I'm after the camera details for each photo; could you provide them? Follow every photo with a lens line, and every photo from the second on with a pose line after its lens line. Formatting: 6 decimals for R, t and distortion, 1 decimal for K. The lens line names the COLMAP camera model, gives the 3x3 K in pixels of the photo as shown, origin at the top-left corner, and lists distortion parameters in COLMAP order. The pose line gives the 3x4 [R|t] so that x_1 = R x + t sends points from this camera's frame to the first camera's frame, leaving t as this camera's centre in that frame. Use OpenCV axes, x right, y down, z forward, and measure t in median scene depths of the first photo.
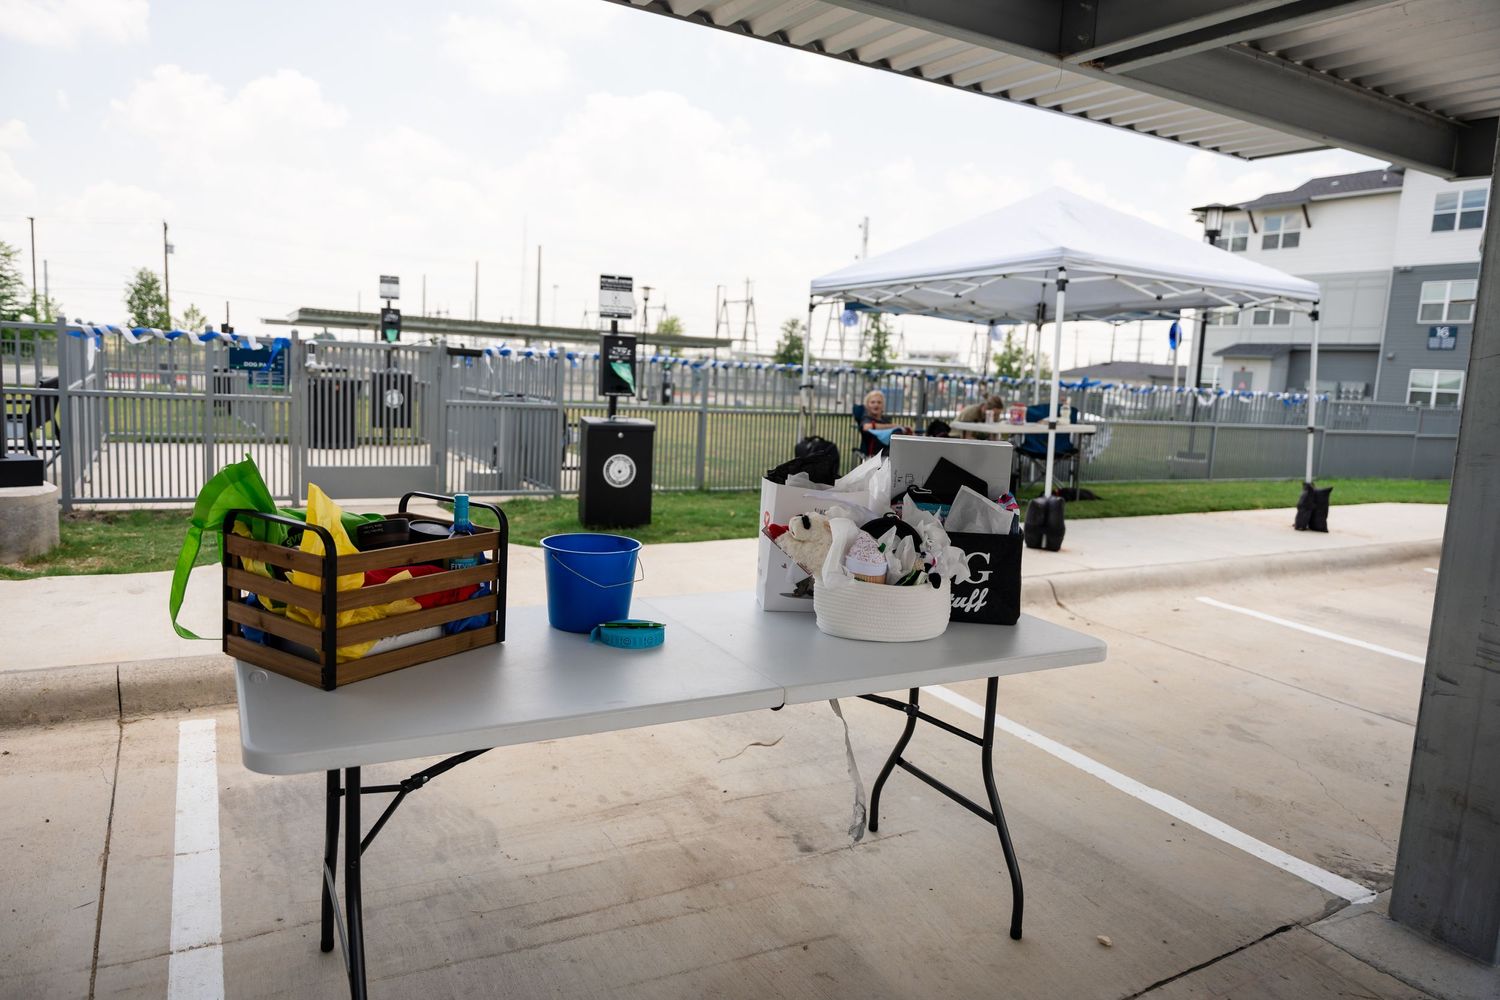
lens RADIAL K [[999.5, 0, 758.4], [0, 999.5, 500.3], [0, 0, 1]] dist [0.005447, 0.002572]
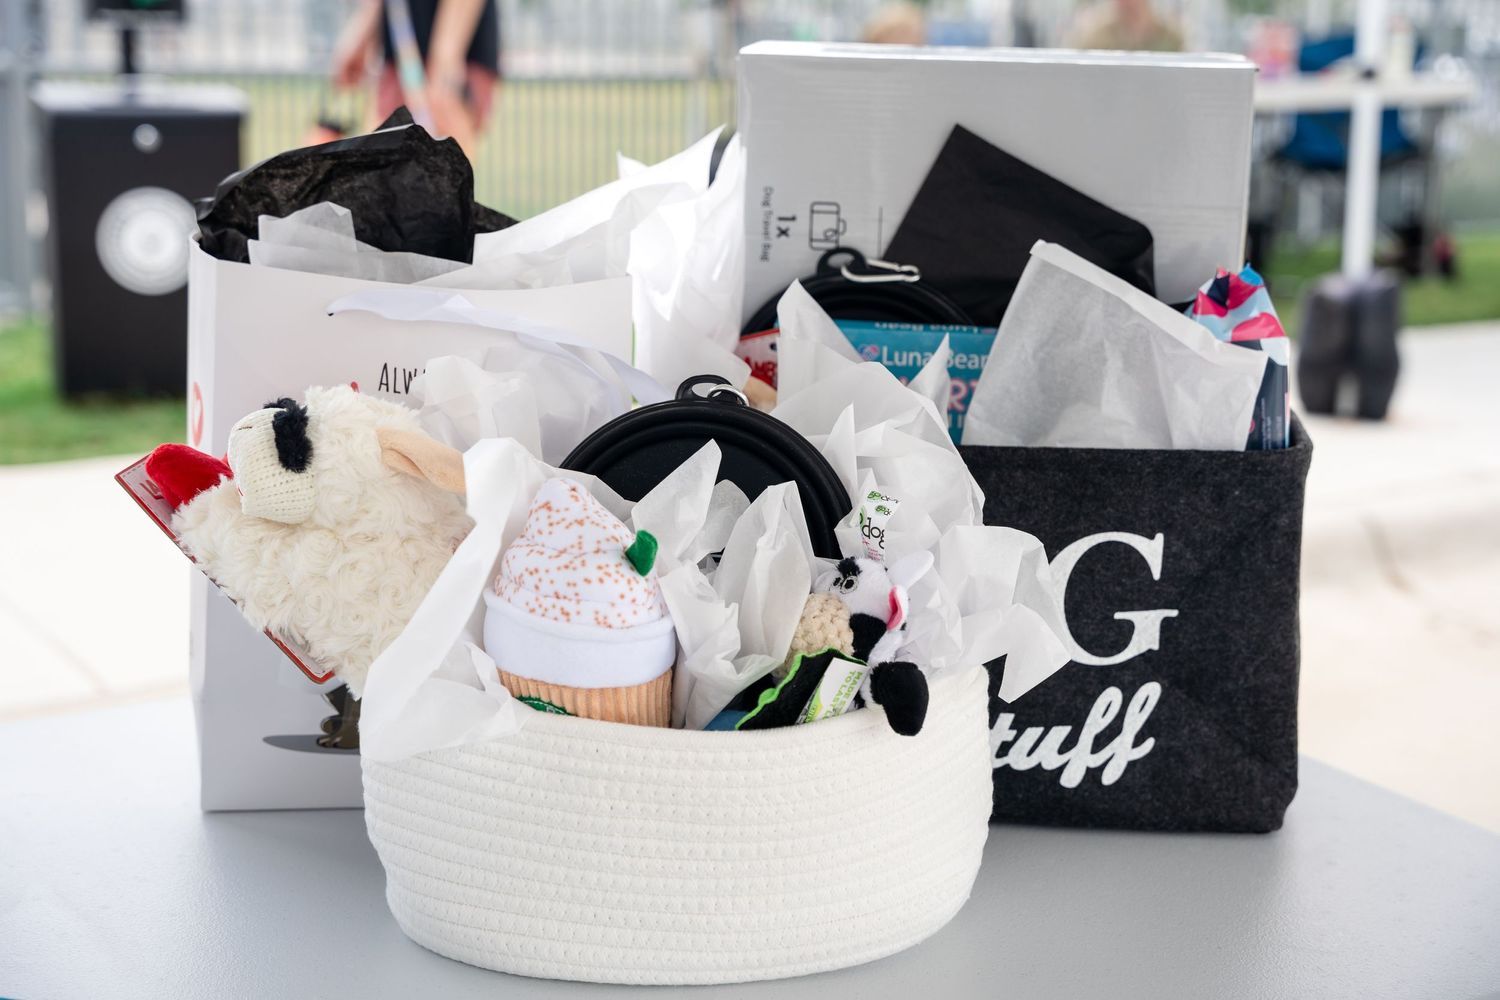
lens RADIAL K [[2278.4, 0, 747.1], [0, 2278.4, 495.1], [0, 0, 1]] dist [-0.020754, 0.000000]
pose [[0.999083, -0.035392, 0.024085, 0.122824], [0.033226, 0.995822, 0.085056, -0.003933], [-0.026995, -0.084178, 0.996085, 0.478972]]
